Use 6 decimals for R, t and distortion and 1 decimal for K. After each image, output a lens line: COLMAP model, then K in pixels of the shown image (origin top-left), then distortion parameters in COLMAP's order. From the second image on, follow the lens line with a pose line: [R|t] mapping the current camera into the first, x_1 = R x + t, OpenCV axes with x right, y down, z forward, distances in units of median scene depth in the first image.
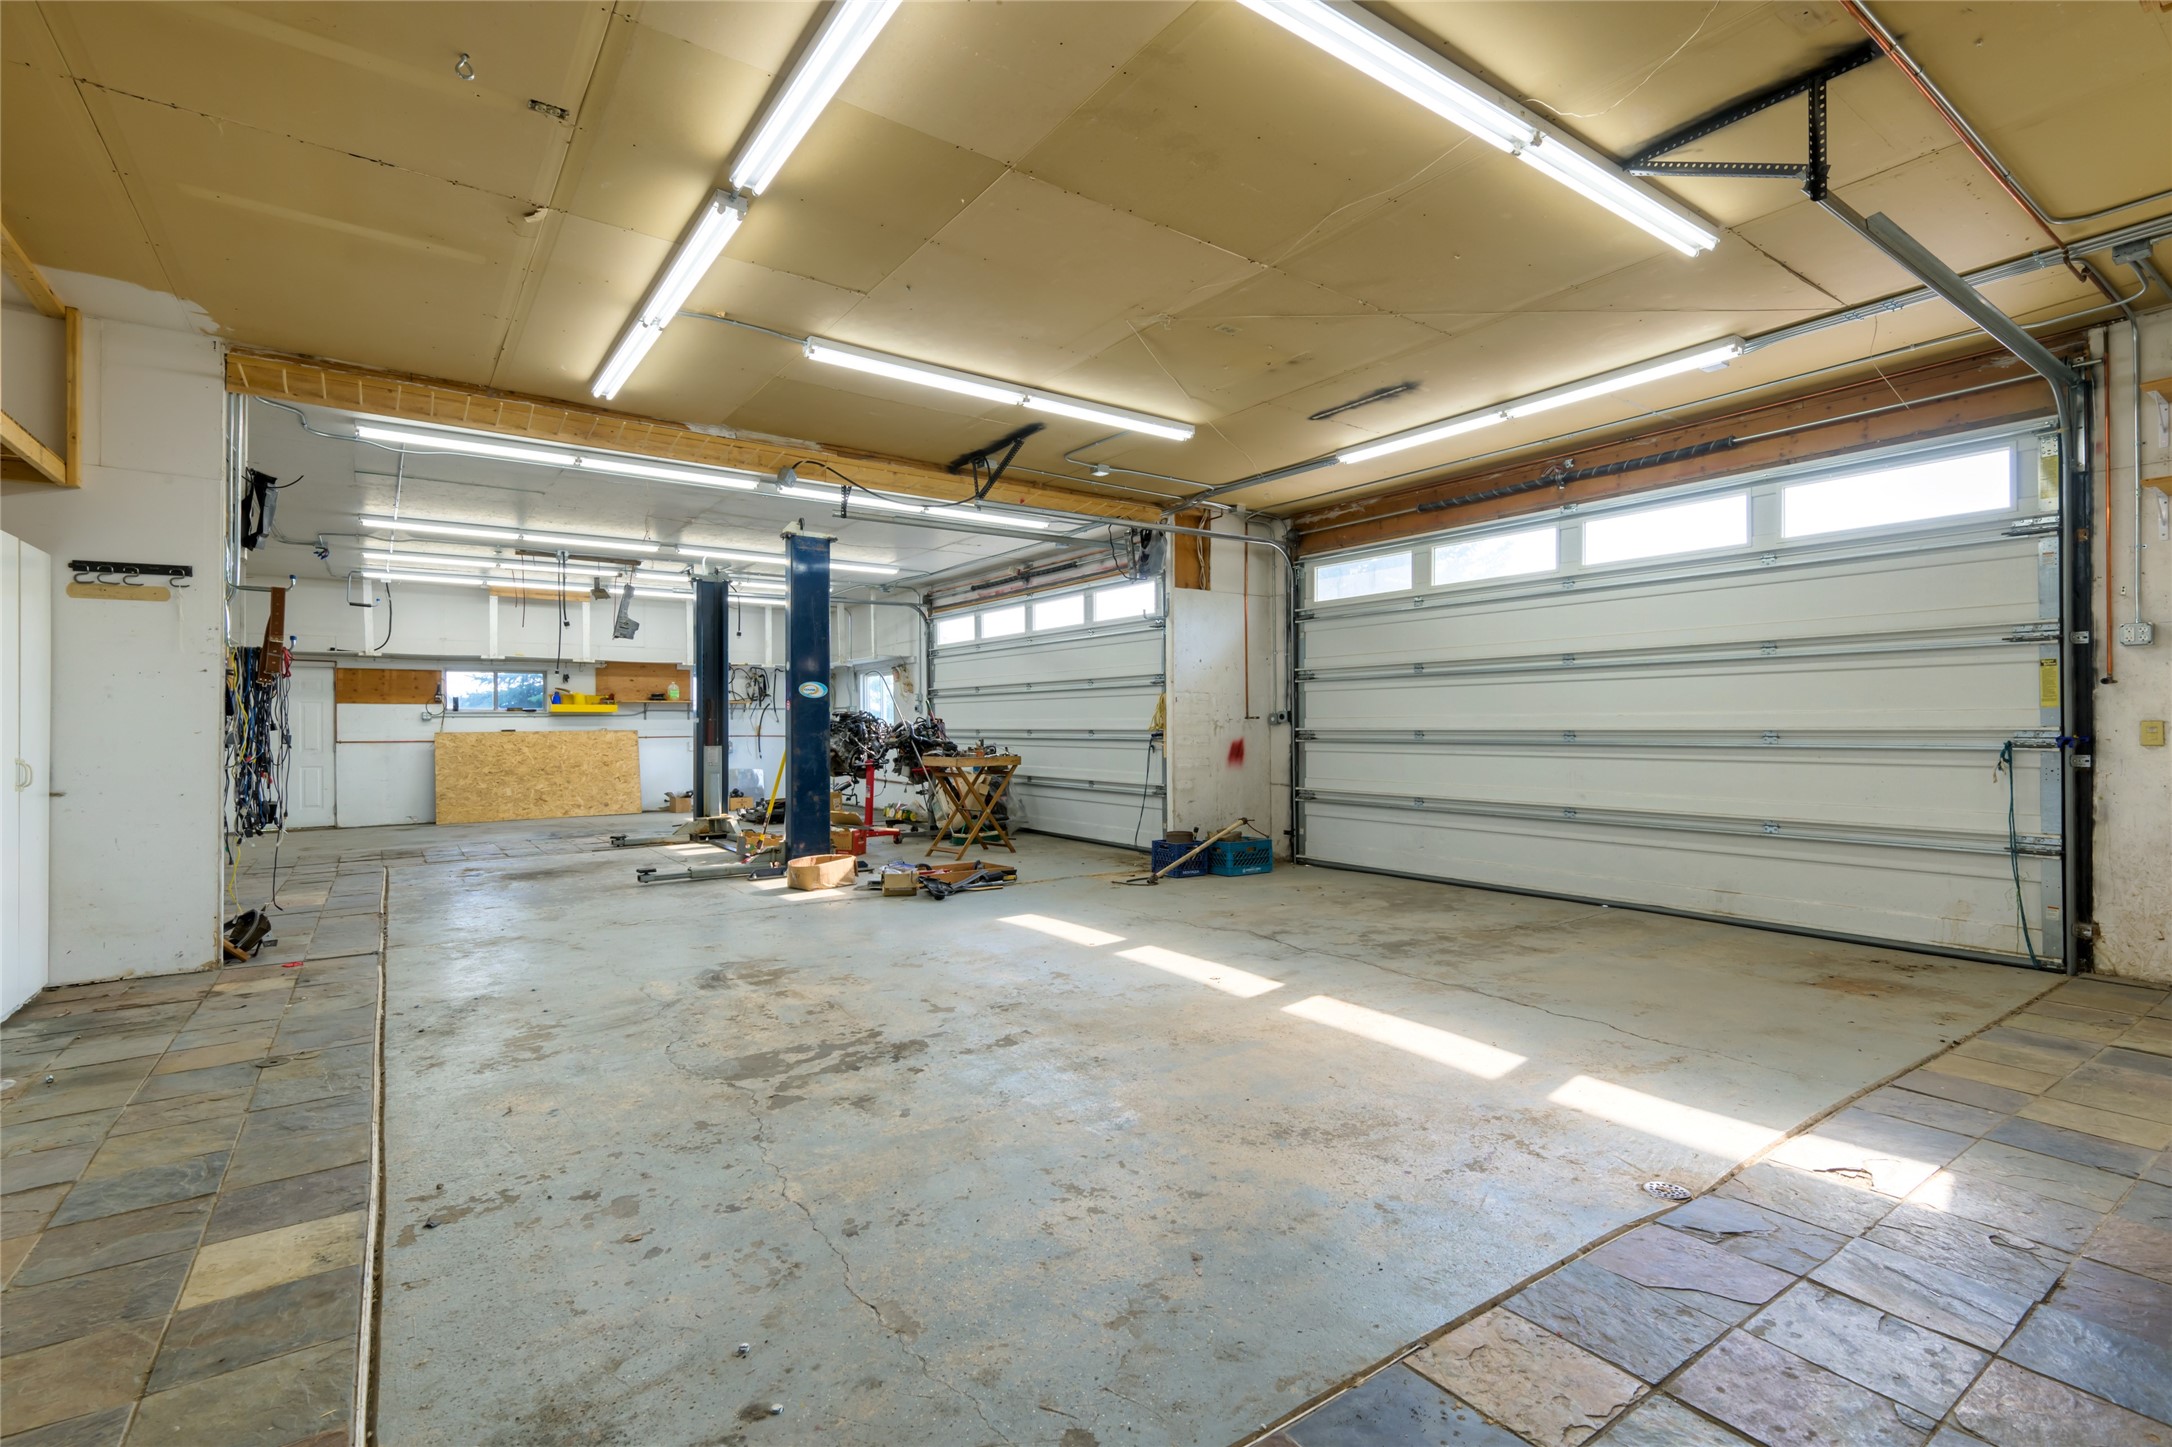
lens RADIAL K [[990.5, 0, 1086.0], [0, 990.5, 723.5], [0, 0, 1]] dist [-0.000979, -0.000023]
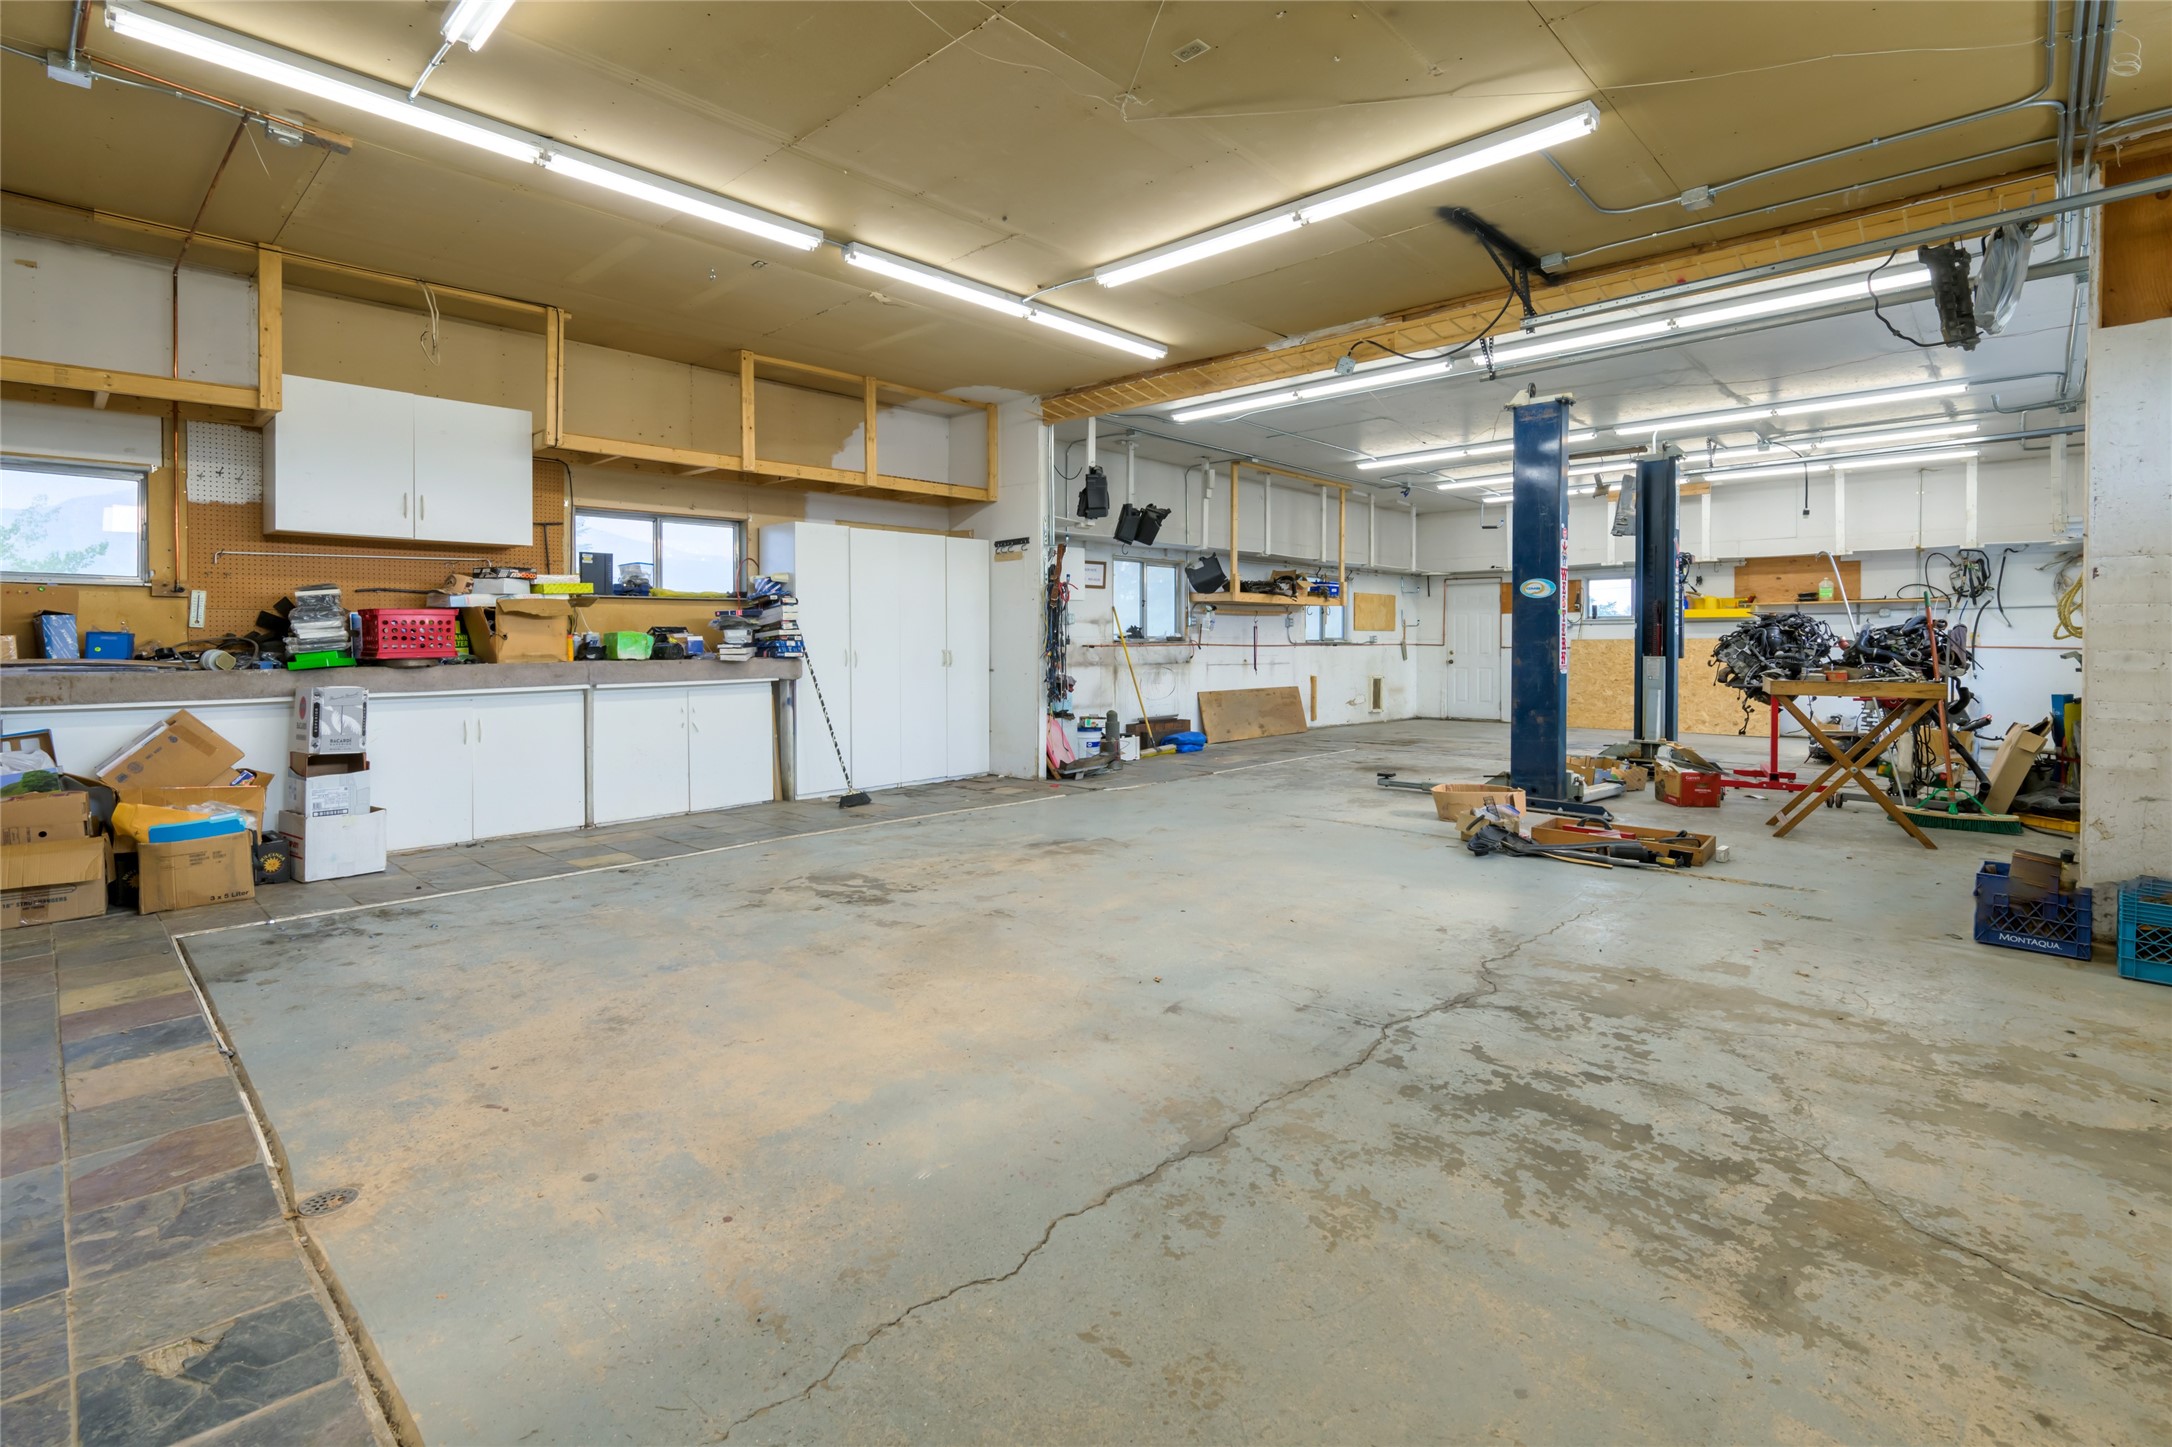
lens RADIAL K [[1010.6, 0, 1082.1], [0, 1010.6, 654.8], [0, 0, 1]] dist [-0.001249, -0.000142]
pose [[0.192886, 0.019919, -0.981019, 0.526273], [0.002765, 0.999779, 0.020843, 0.002891], [0.981217, -0.006733, 0.192788, 0.505839]]
